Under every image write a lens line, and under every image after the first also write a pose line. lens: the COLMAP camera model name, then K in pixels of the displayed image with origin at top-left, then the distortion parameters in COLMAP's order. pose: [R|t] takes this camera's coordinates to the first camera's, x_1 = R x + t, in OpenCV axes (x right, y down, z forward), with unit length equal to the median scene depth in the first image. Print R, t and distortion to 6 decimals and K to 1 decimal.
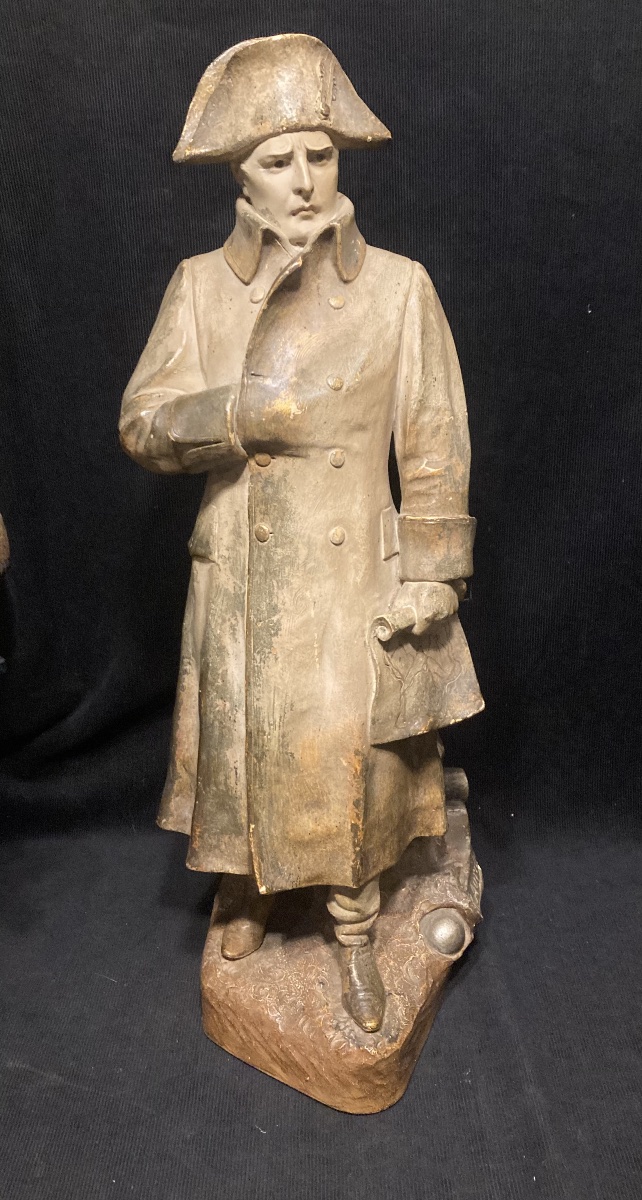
lens RADIAL K [[995.2, 0, 328.6], [0, 995.2, 607.2], [0, 0, 1]] dist [0.001099, 0.014695]
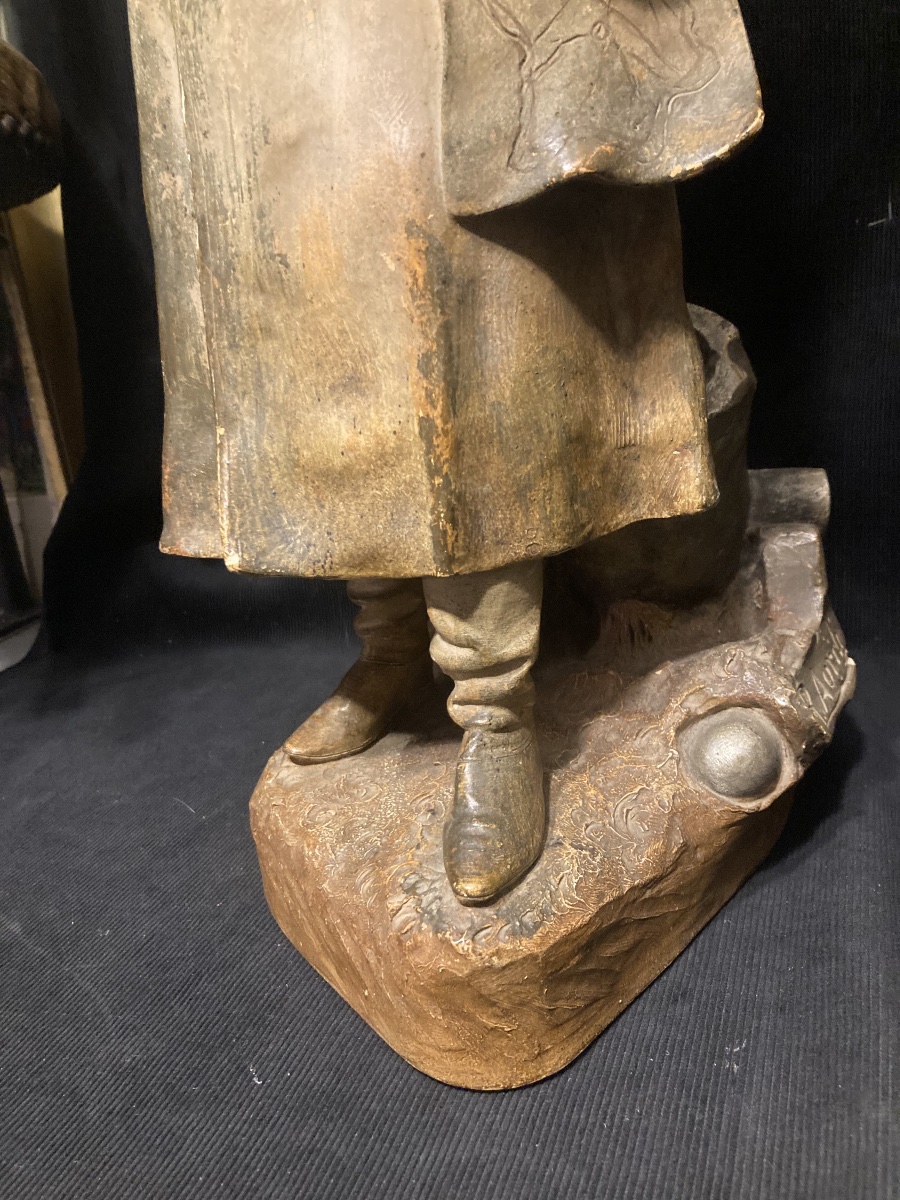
lens RADIAL K [[1001.6, 0, 422.8], [0, 1001.6, 612.7], [0, 0, 1]] dist [0.024788, -0.028027]
pose [[0.915769, 0.011283, -0.401547, 0.210055], [-0.002960, 0.999768, 0.021341, 0.306159], [0.401694, -0.018355, 0.915590, 0.625308]]
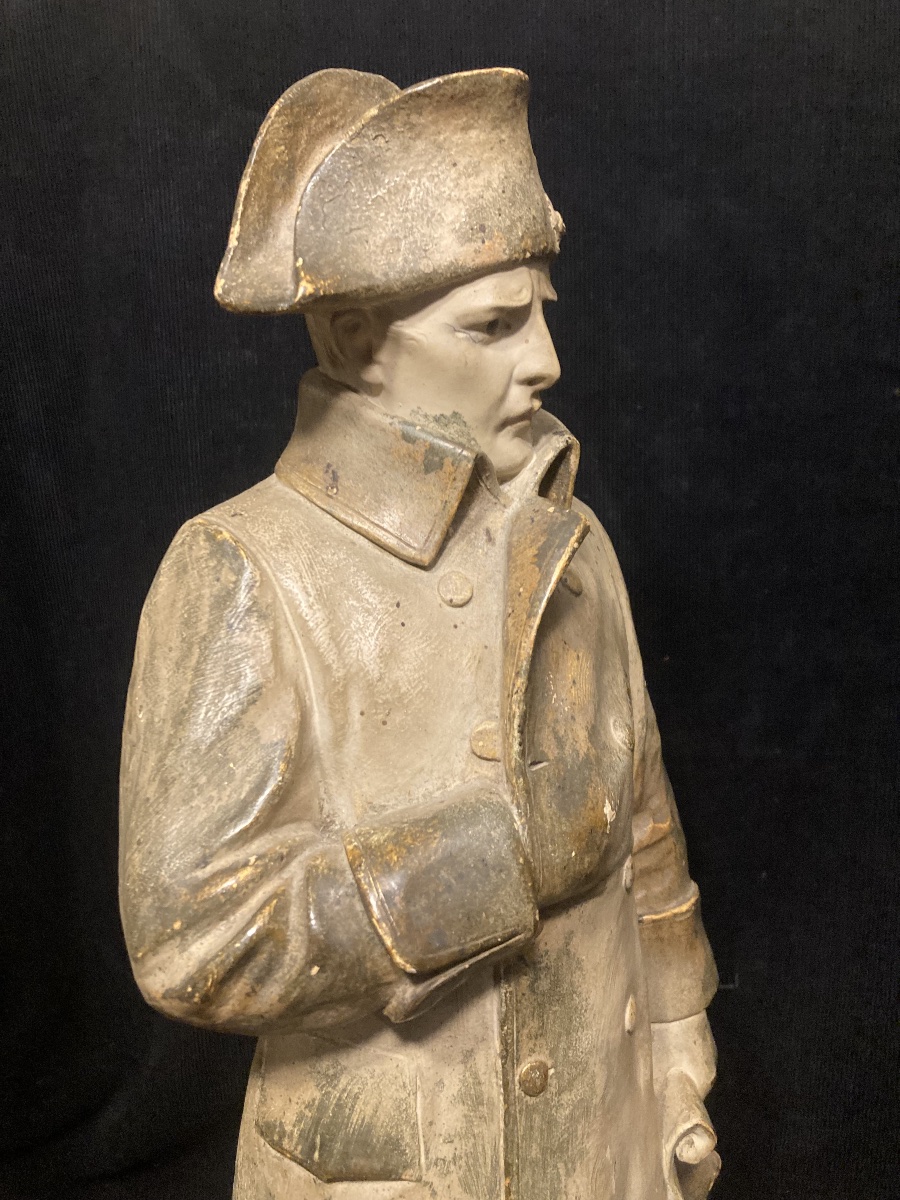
lens RADIAL K [[1001.6, 0, 452.3], [0, 1001.6, 594.9], [0, 0, 1]] dist [0.024788, -0.028027]
pose [[0.727608, -0.141169, 0.671311, -0.366212], [0.235317, 0.970583, -0.050948, -0.270041], [-0.644370, 0.195041, 0.739423, 0.615316]]
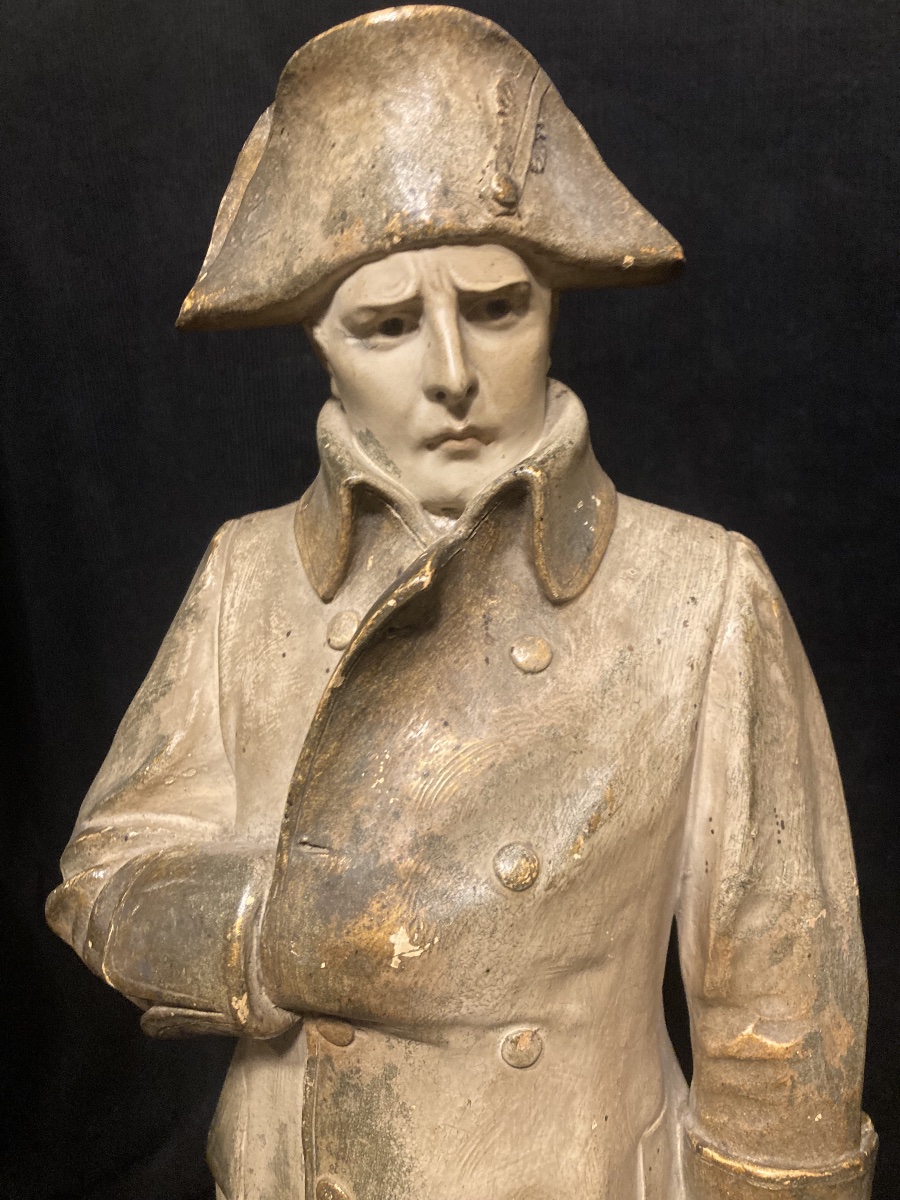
lens RADIAL K [[1001.6, 0, 458.2], [0, 1001.6, 616.2], [0, 0, 1]] dist [0.024788, -0.028027]
pose [[0.985319, 0.029216, -0.168208, 0.043160], [-0.048550, 0.992521, -0.112002, -0.258289], [0.163677, 0.118525, 0.979368, 0.562667]]
